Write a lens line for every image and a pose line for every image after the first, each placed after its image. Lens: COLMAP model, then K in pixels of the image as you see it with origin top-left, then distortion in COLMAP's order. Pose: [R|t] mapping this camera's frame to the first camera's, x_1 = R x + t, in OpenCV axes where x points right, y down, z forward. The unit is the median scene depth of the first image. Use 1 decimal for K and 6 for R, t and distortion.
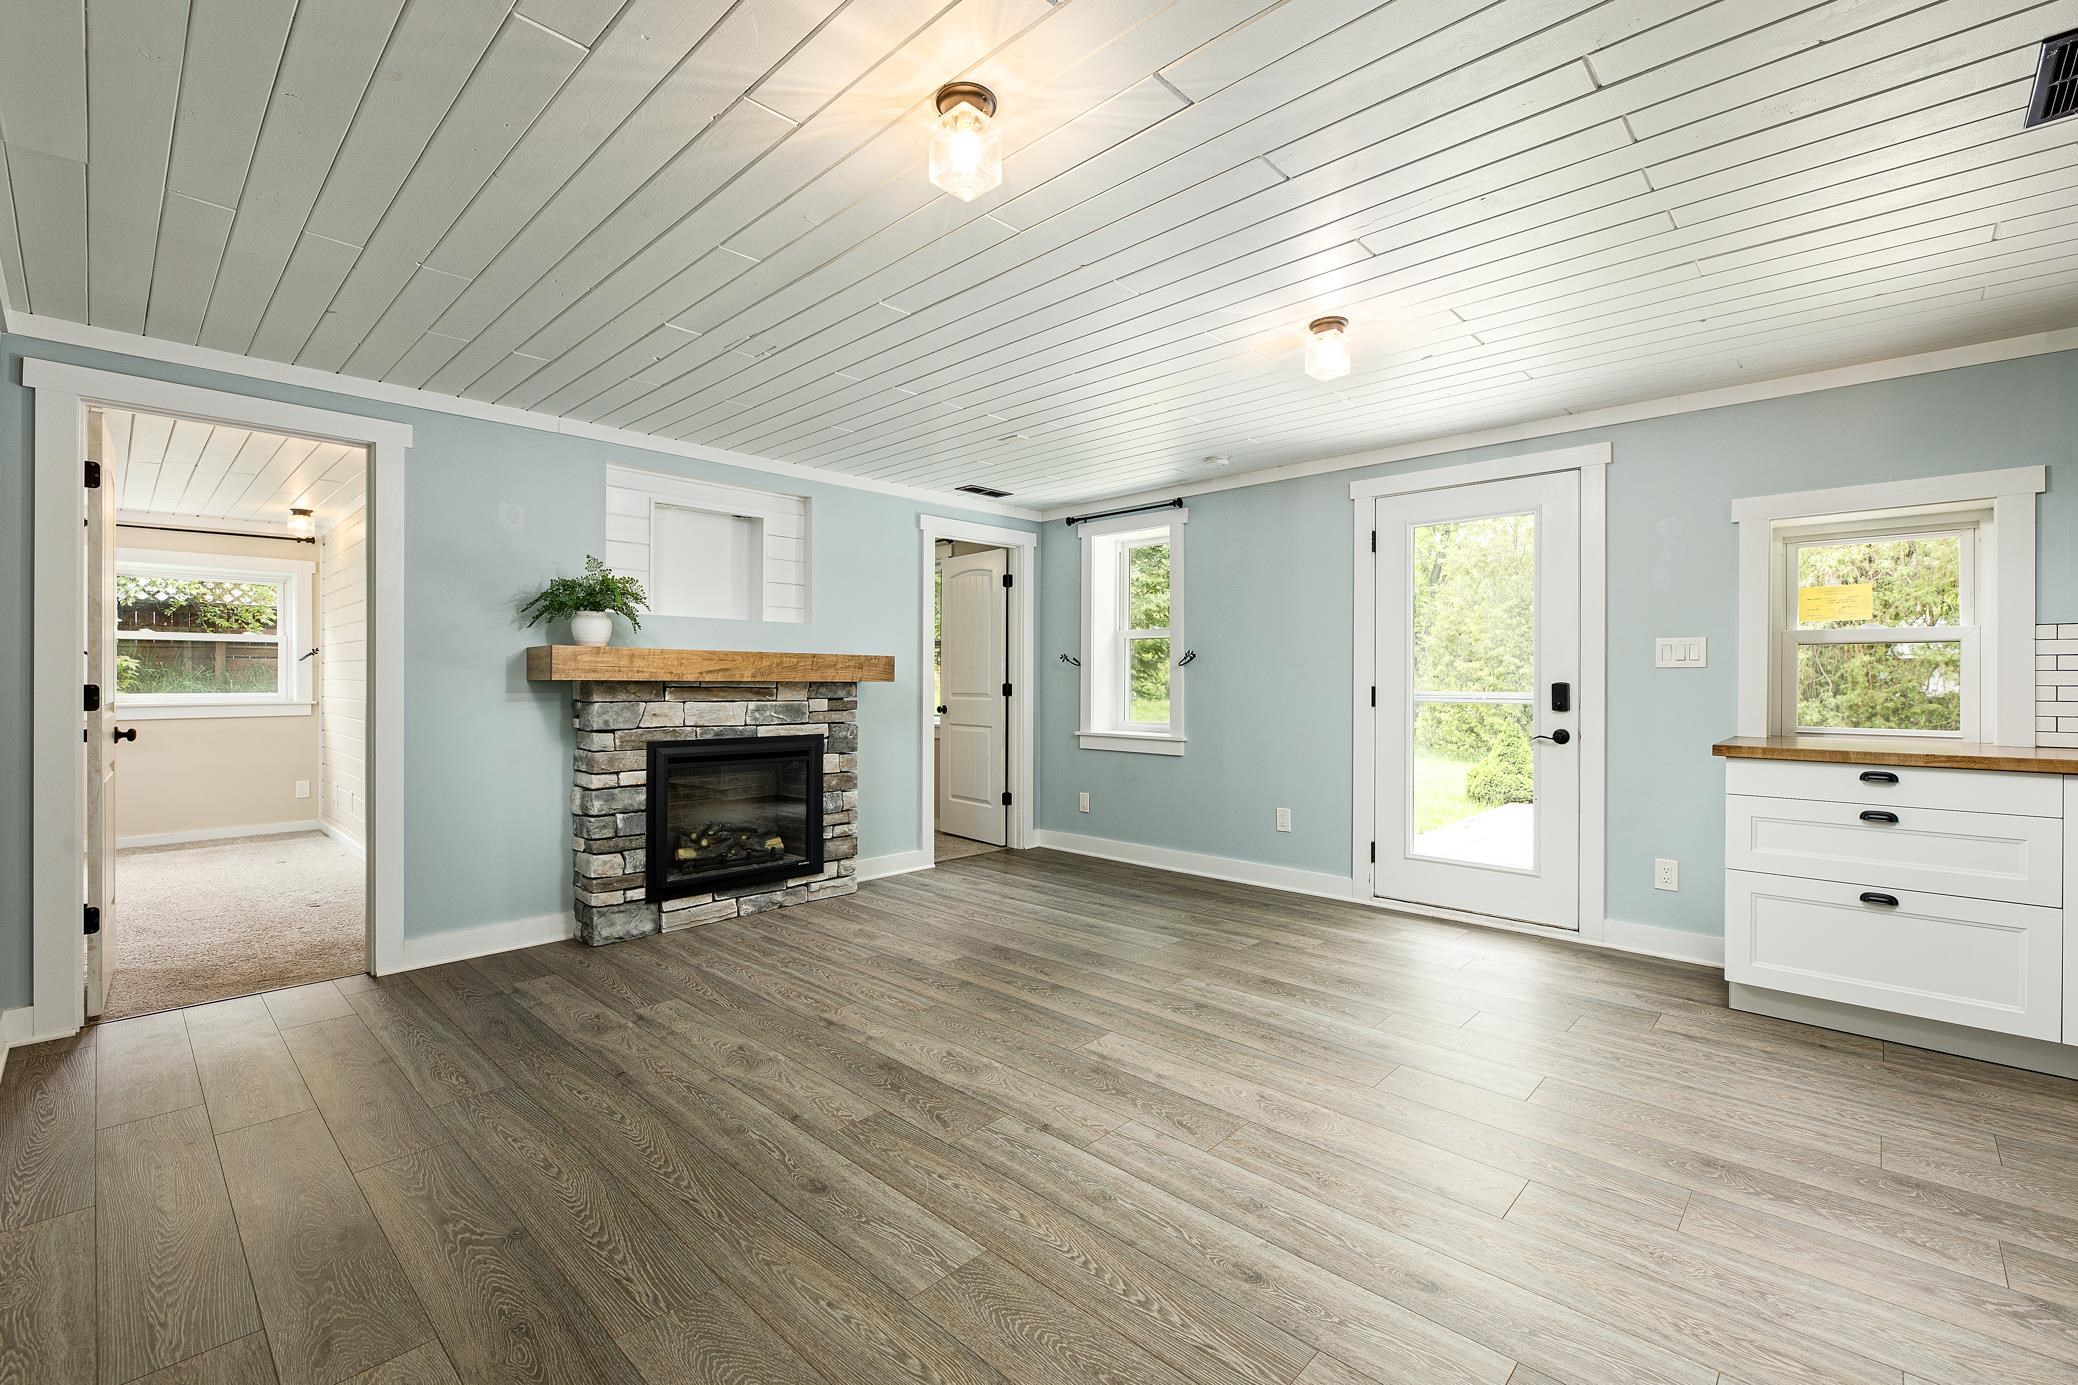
lens RADIAL K [[887.9, 0, 1043.0], [0, 887.9, 679.7], [0, 0, 1]] dist [0.000985, -0.000011]
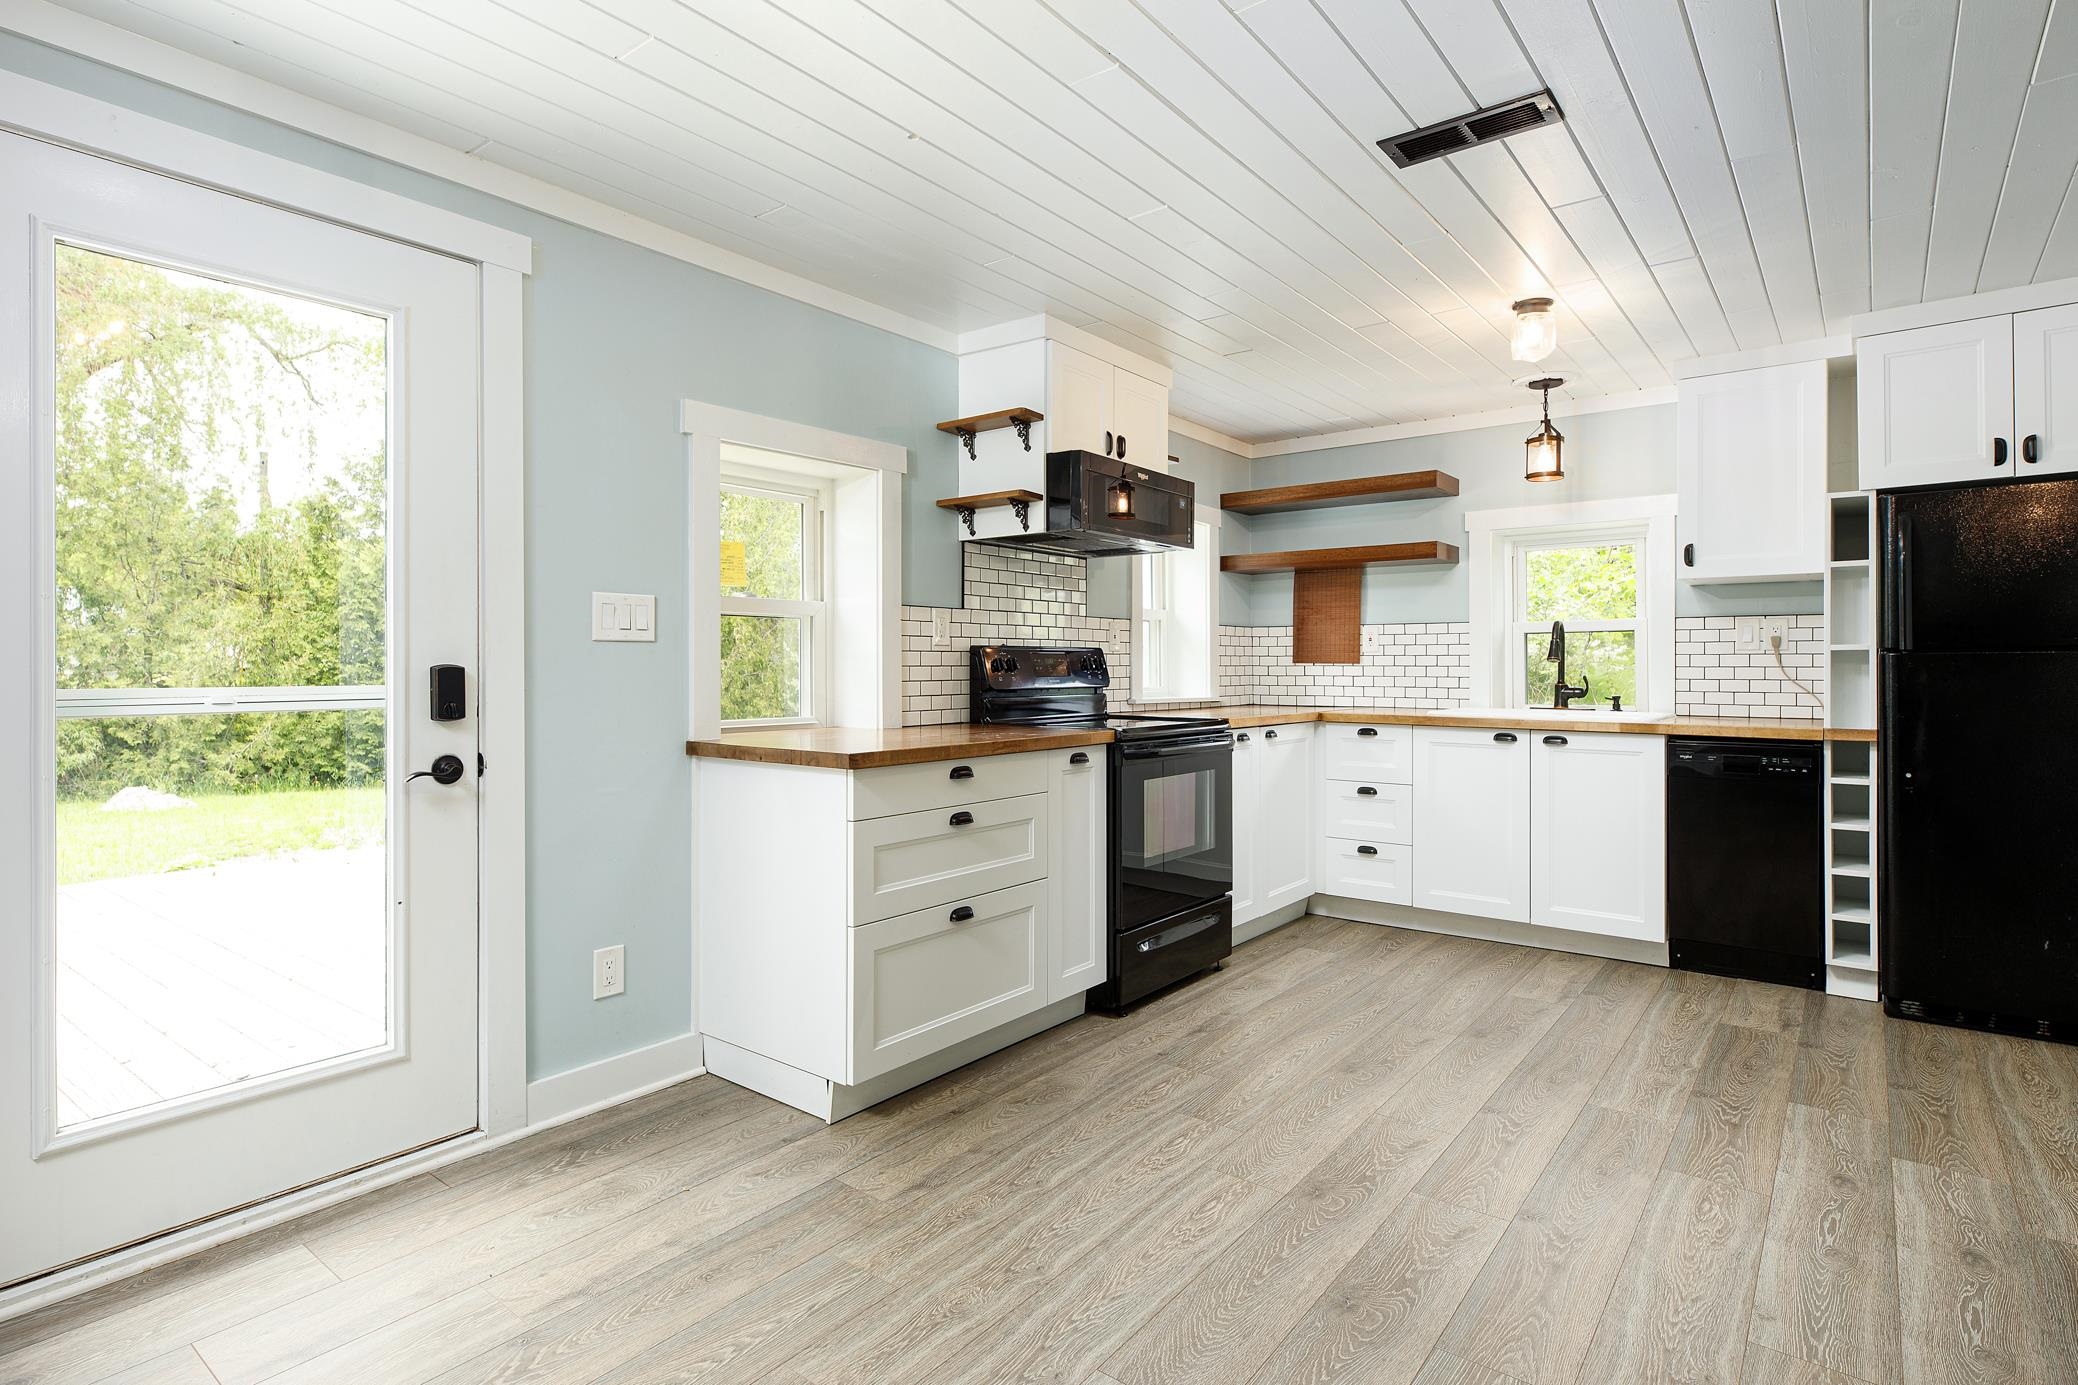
lens RADIAL K [[1049.1, 0, 1047.6], [0, 1049.1, 671.2], [0, 0, 1]] dist [-0.003391, -0.000370]
pose [[-0.090343, -0.010102, 0.995859, -0.053234], [-0.000370, 0.999949, 0.010110, 0.000538], [-0.995911, 0.000545, -0.090342, 0.695293]]
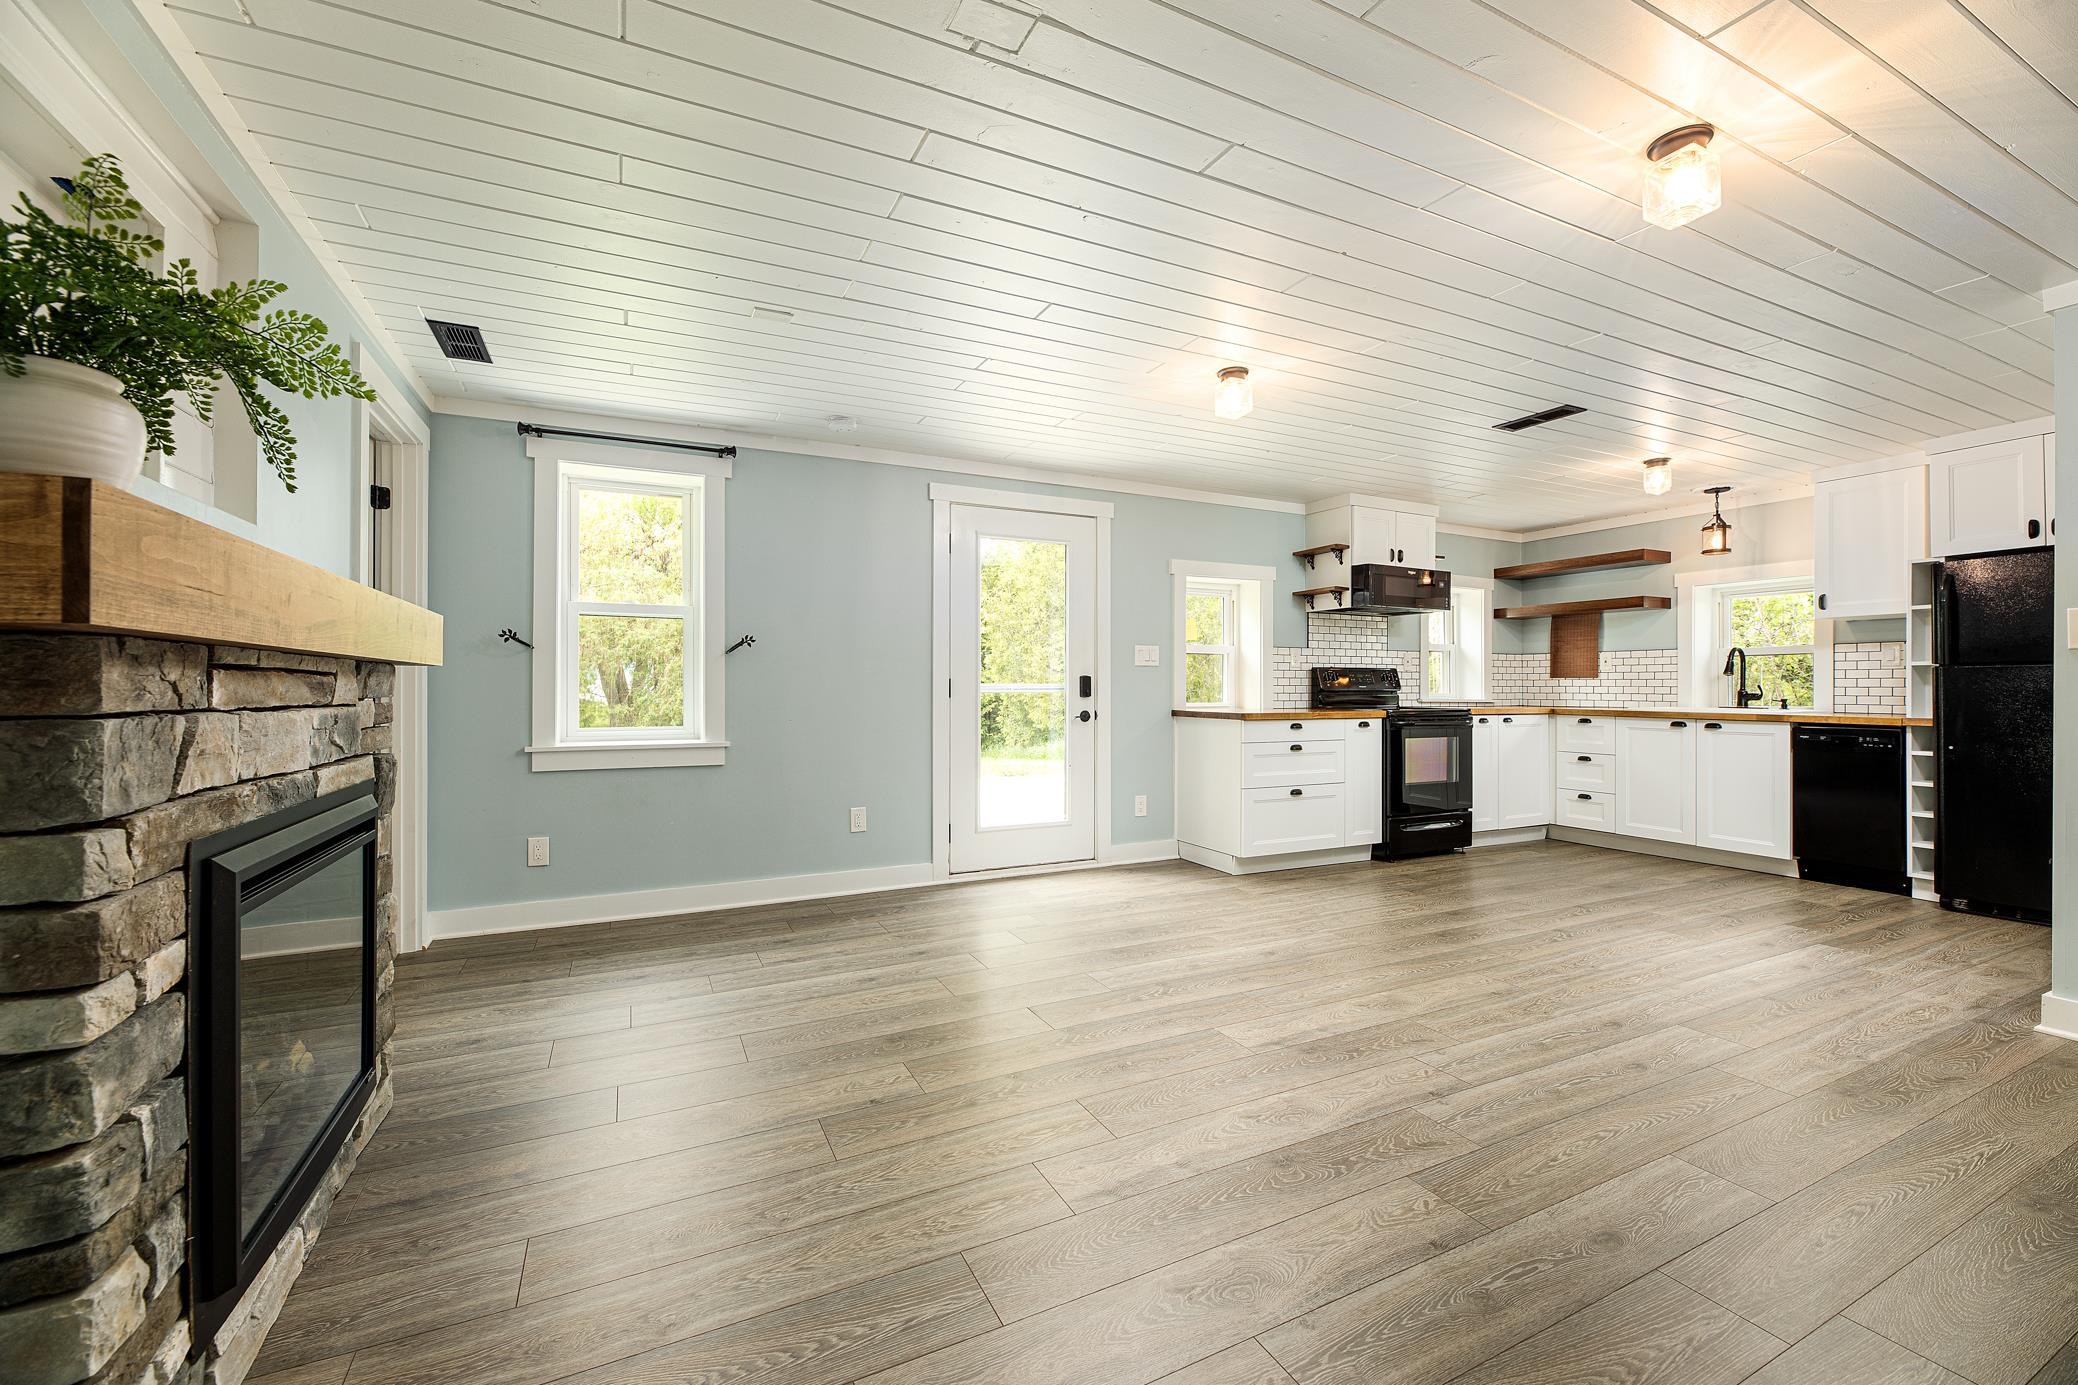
lens RADIAL K [[834.9, 0, 1041.3], [0, 834.9, 685.6], [0, 0, 1]] dist [-0.000650, -0.000227]
pose [[0.353102, -0.002520, 0.935581, -0.598146], [-0.000492, 0.999996, 0.002879, 0.014360], [-0.935585, -0.001476, 0.353100, 0.609167]]
